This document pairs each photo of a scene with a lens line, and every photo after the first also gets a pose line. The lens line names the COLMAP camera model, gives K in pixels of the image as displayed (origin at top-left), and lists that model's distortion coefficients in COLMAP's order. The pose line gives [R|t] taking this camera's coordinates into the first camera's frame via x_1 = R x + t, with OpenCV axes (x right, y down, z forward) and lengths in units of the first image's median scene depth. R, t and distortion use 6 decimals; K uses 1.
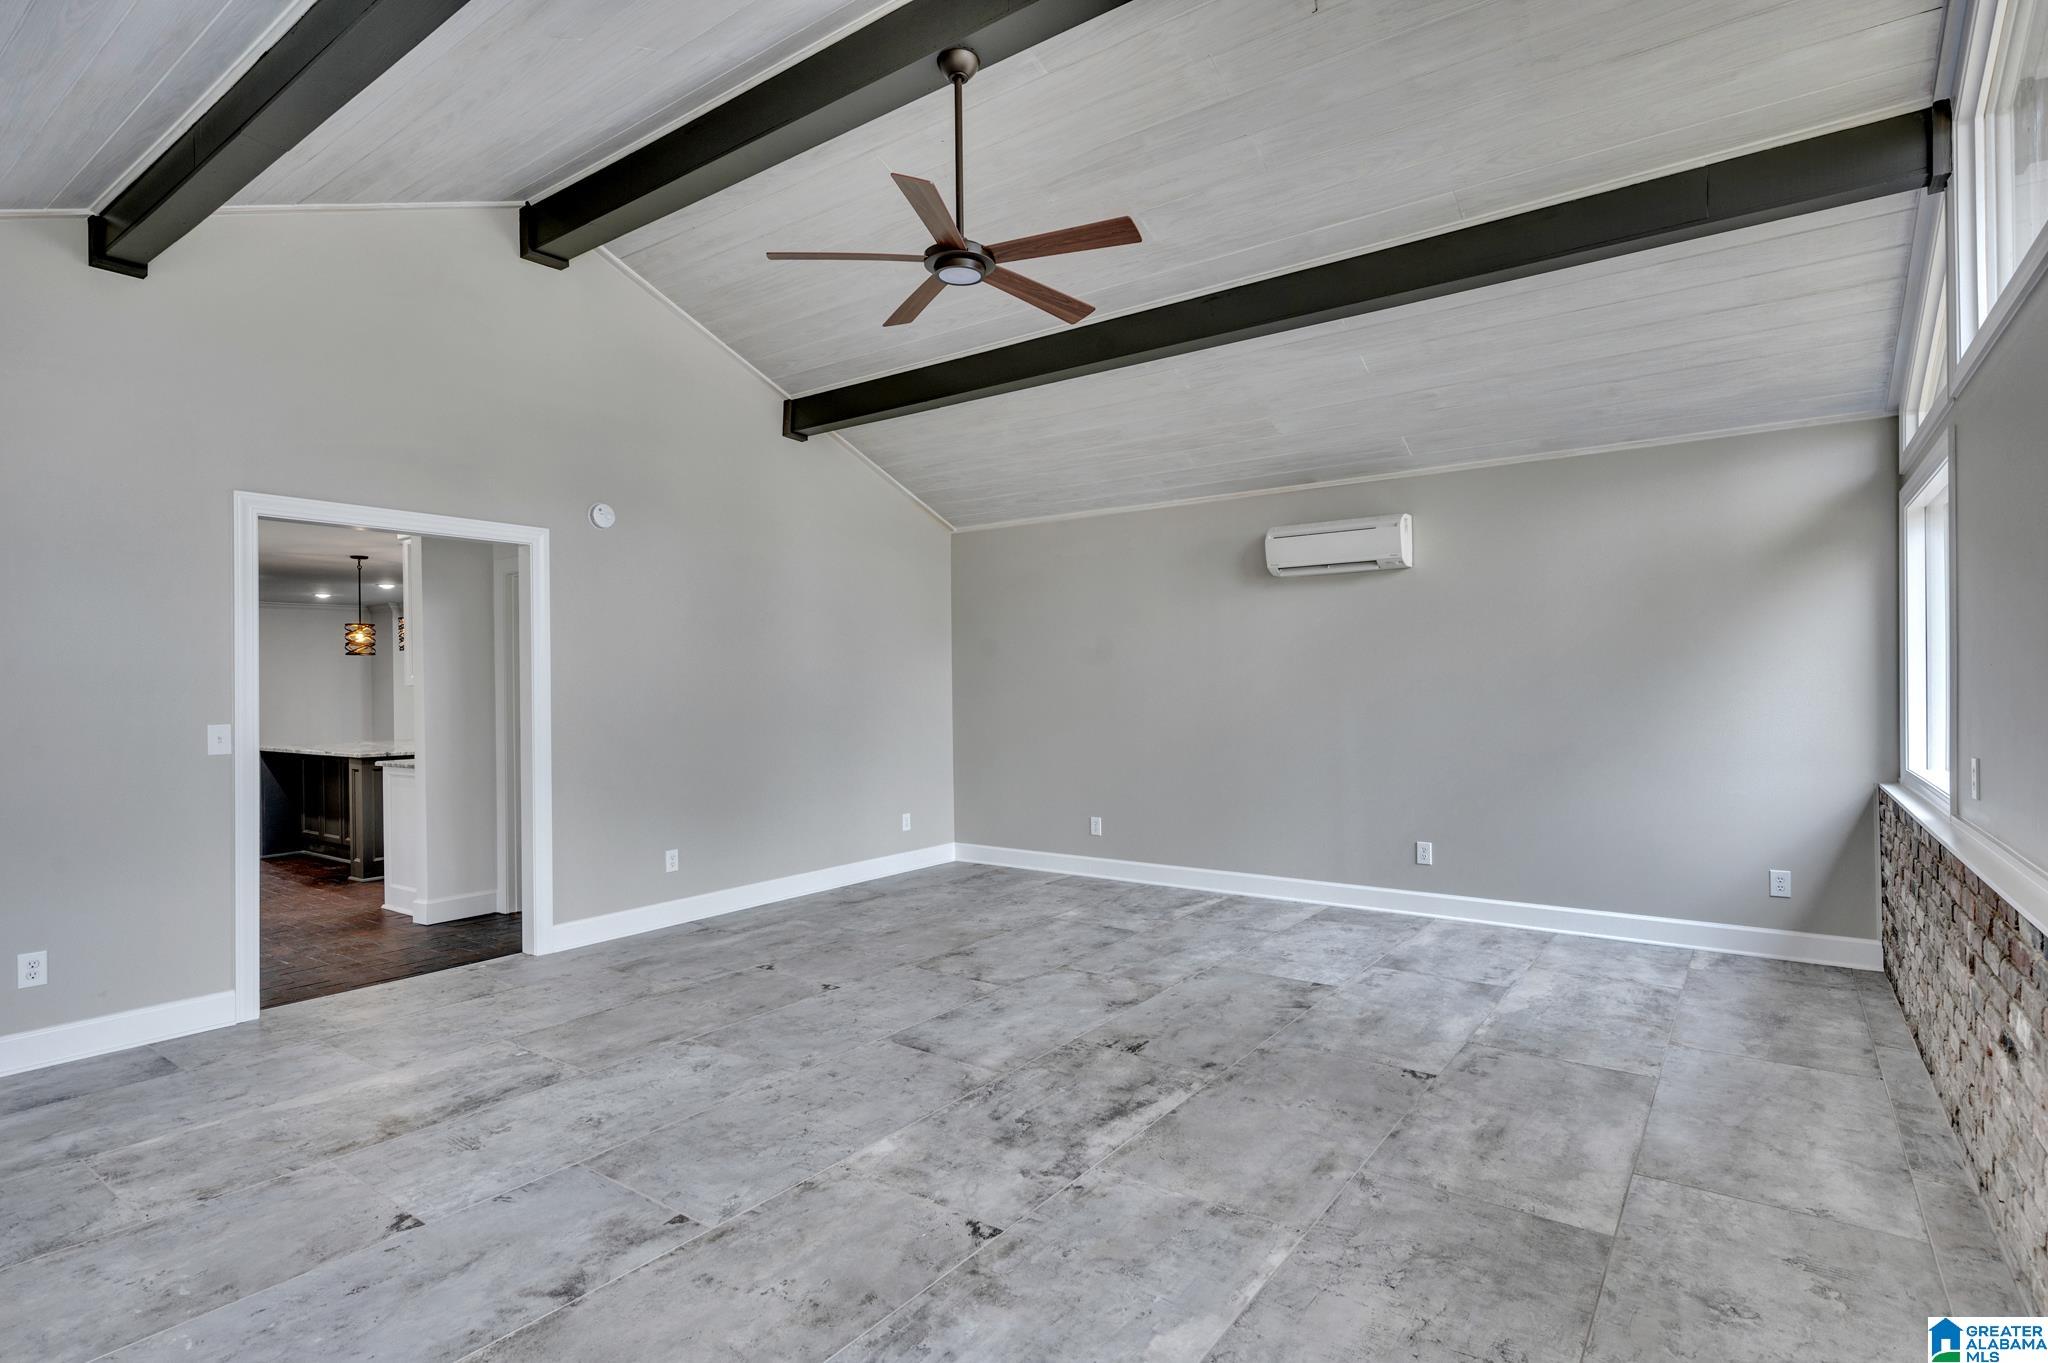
lens RADIAL K [[1074.7, 0, 1024.2], [0, 1074.7, 684.7], [0, 0, 1]] dist [0.000083, -0.000545]
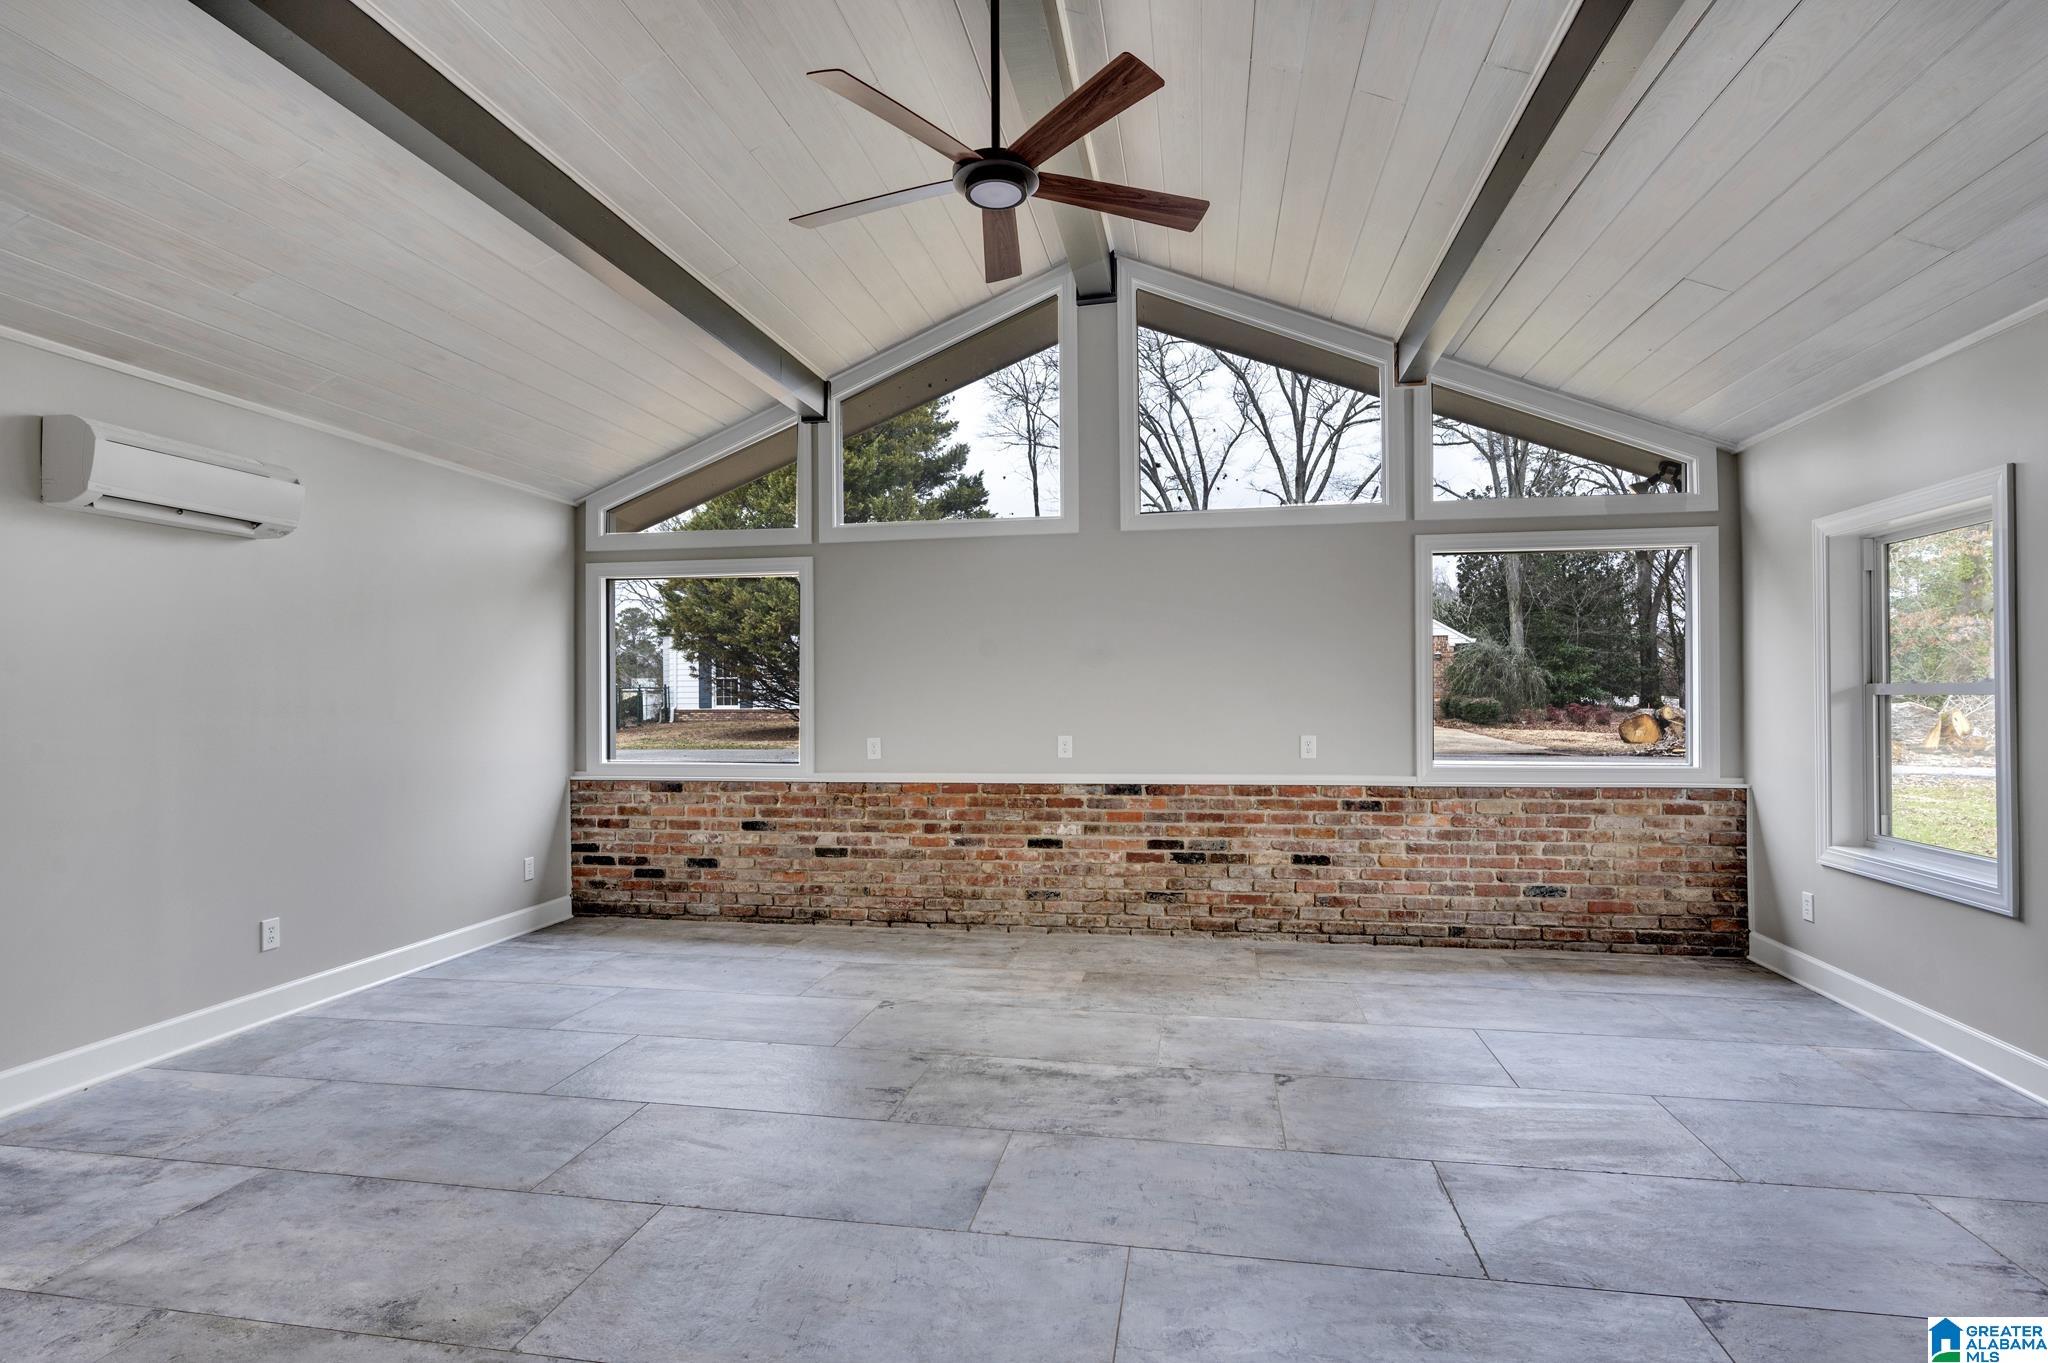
lens RADIAL K [[1074.7, 0, 1020.1], [0, 1074.7, 684.3], [0, 0, 1]] dist [0.000083, -0.000545]
pose [[-0.470757, 0.021770, 0.881994, -0.884150], [0.008356, 0.999761, -0.020217, 0.011319], [-0.882223, -0.002147, -0.470827, 1.538897]]
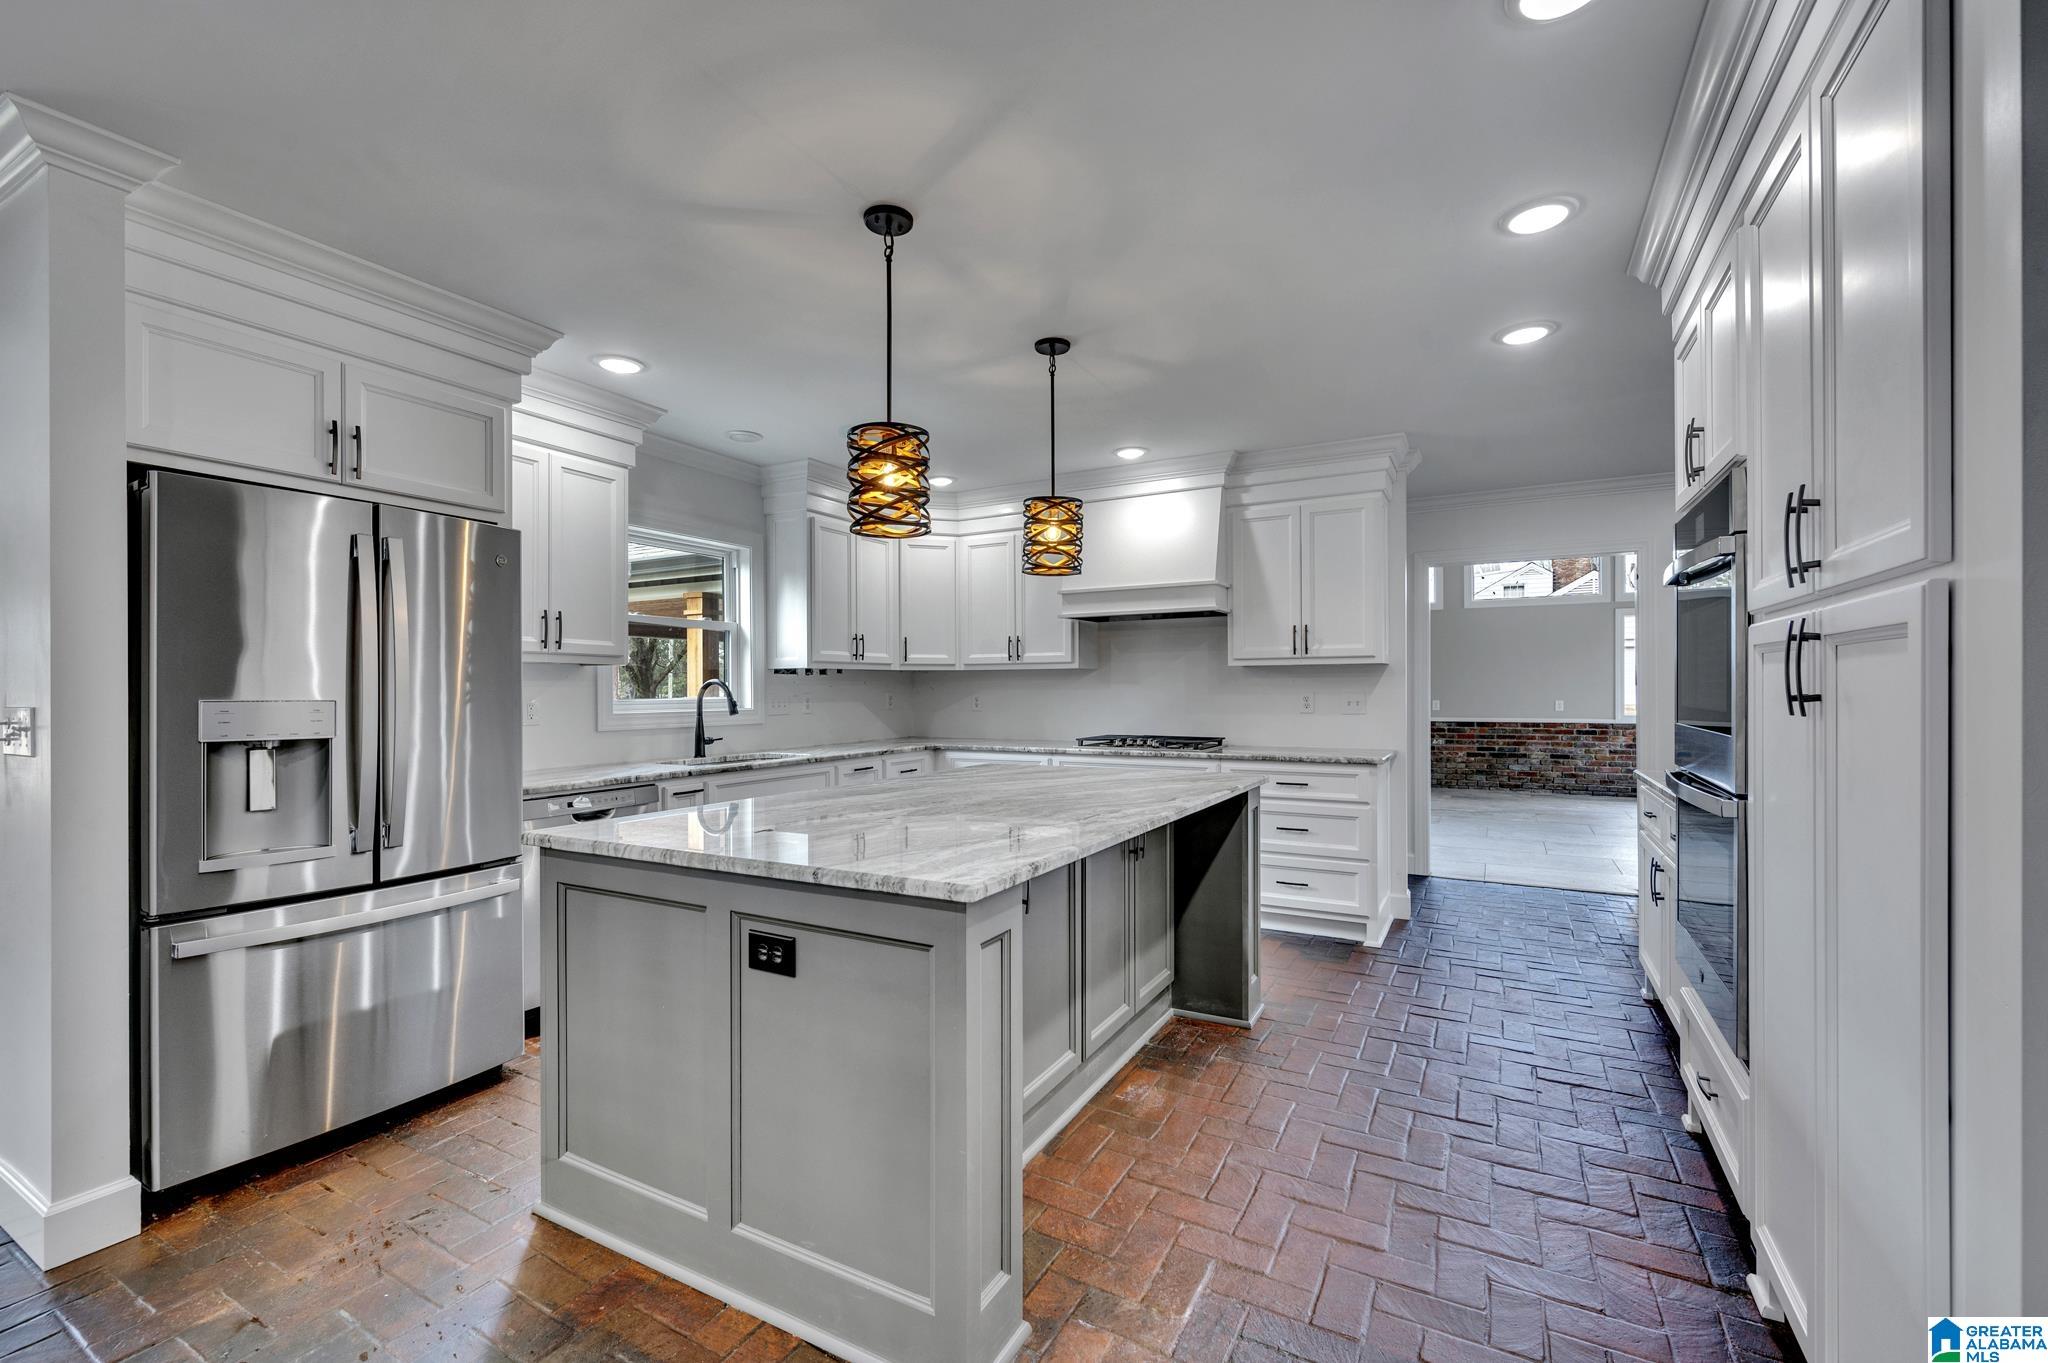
lens RADIAL K [[867.9, 0, 1027.6], [0, 867.9, 684.1], [0, 0, 1]] dist [-0.001657, -0.000071]
pose [[-0.156215, 0.010603, 0.987666, -2.144218], [0.006593, 0.999931, -0.009692, 0.020976], [-0.987701, 0.004997, -0.156274, 2.520235]]
